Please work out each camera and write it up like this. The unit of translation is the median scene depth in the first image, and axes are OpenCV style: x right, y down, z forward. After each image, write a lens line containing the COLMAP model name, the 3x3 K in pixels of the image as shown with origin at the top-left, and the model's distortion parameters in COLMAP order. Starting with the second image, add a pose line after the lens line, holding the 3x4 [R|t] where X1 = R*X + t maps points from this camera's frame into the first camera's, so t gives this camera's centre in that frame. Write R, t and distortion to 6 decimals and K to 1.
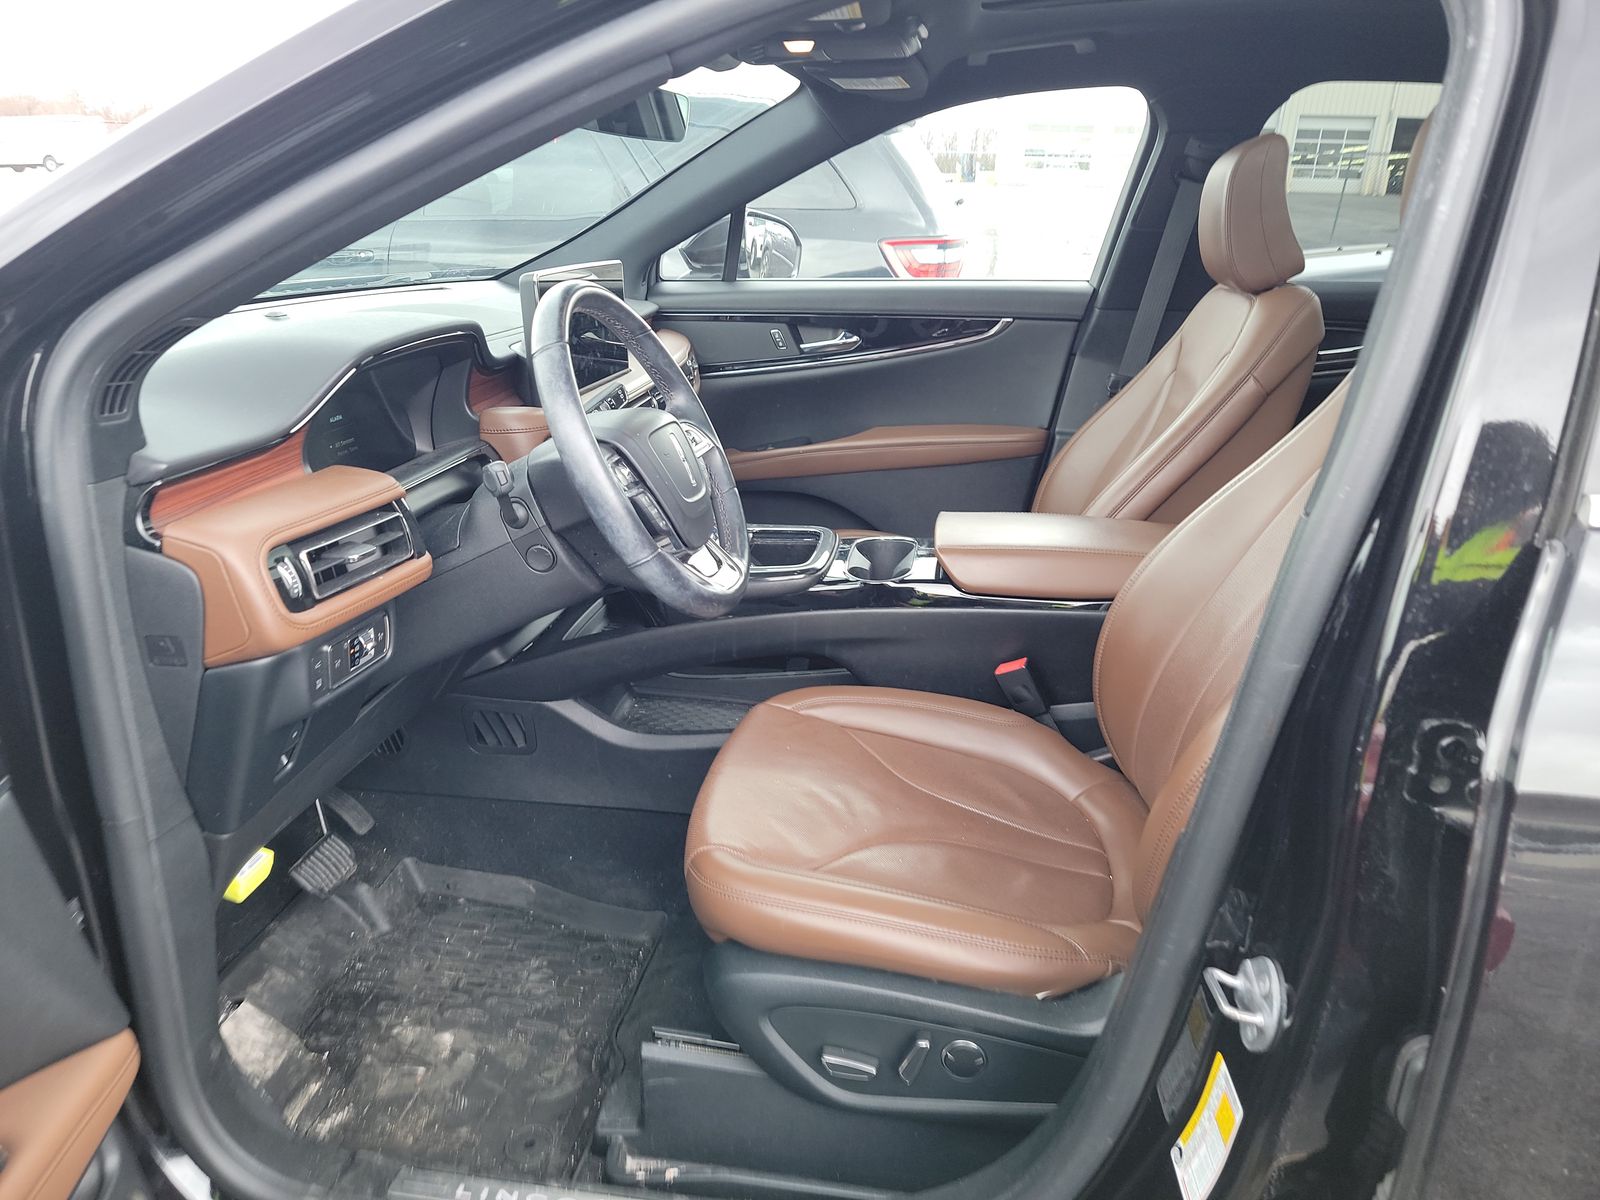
lens RADIAL K [[1116.9, 0, 804.4], [0, 1116.9, 599.6], [0, 0, 1]] dist [0.002833, 0.003045]
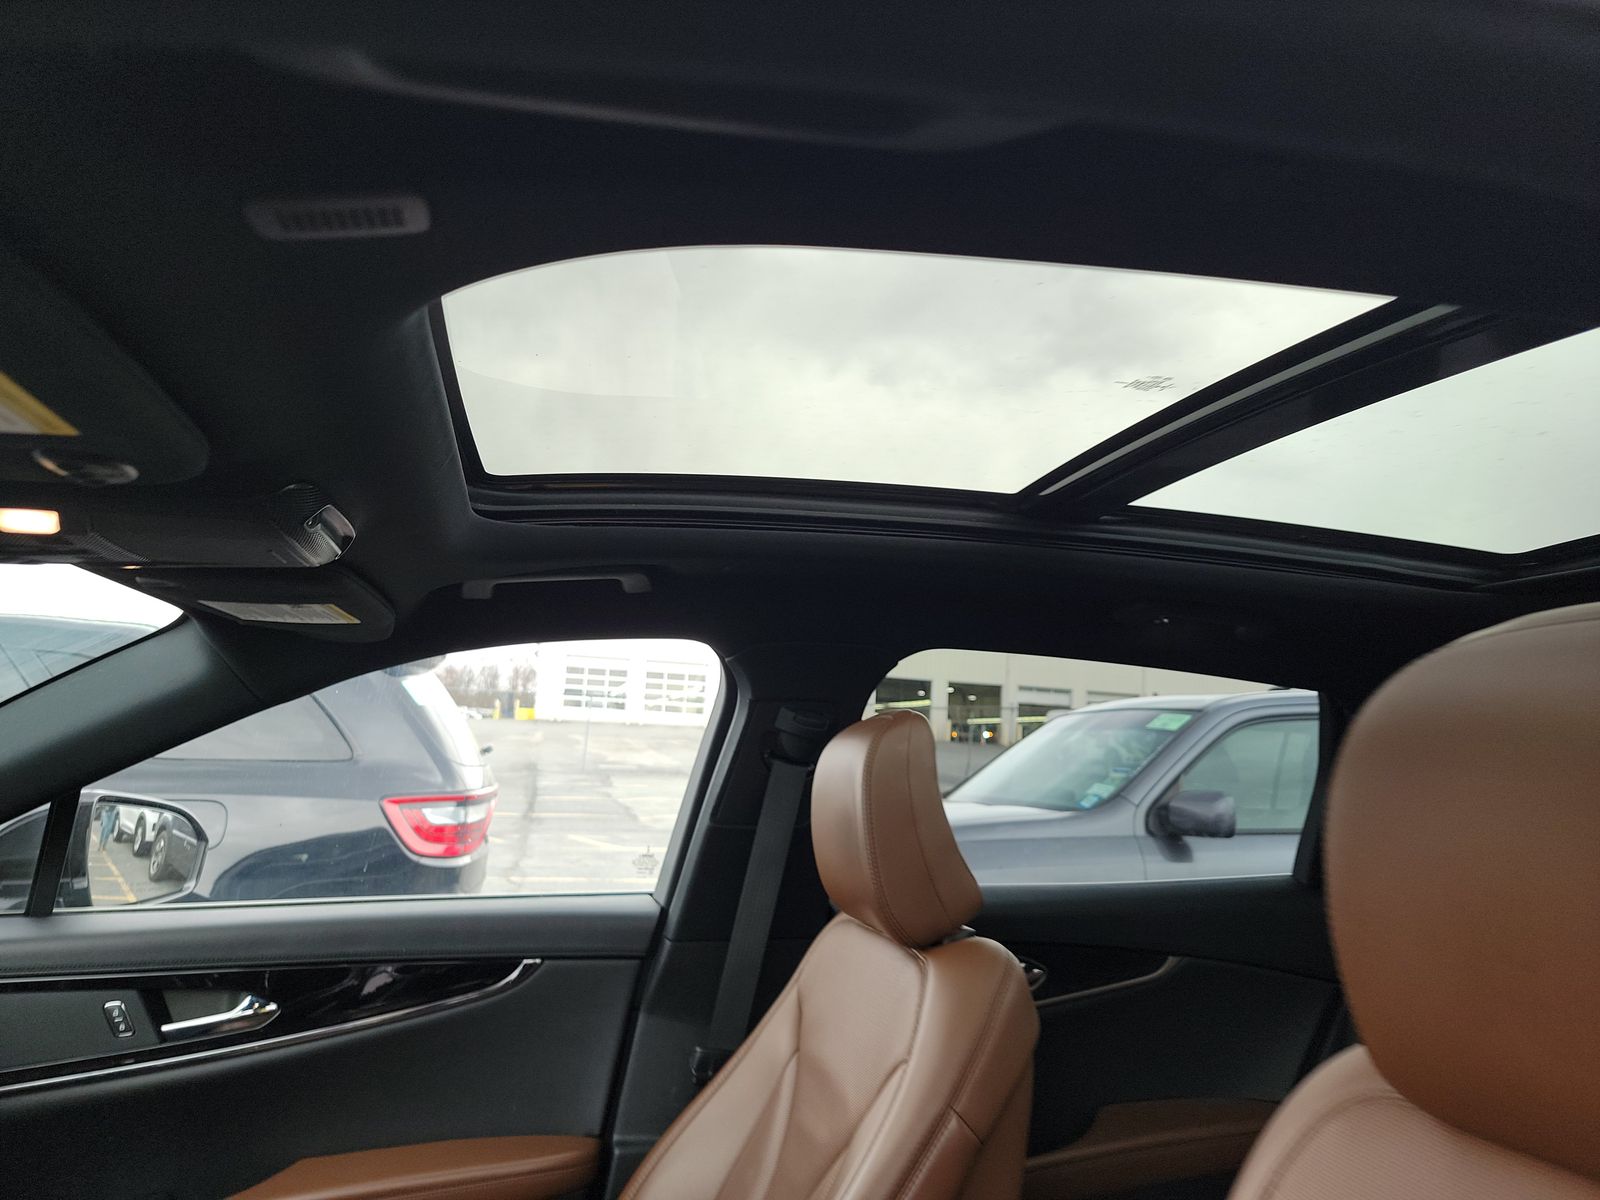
lens RADIAL K [[1116.9, 0, 804.4], [0, 1116.9, 599.6], [0, 0, 1]] dist [0.002833, 0.003045]
pose [[0.923325, 0.062508, 0.378898, 0.069505], [0.113127, 0.898606, -0.423922, -0.146943], [-0.366978, 0.434281, 0.822634, 0.323015]]
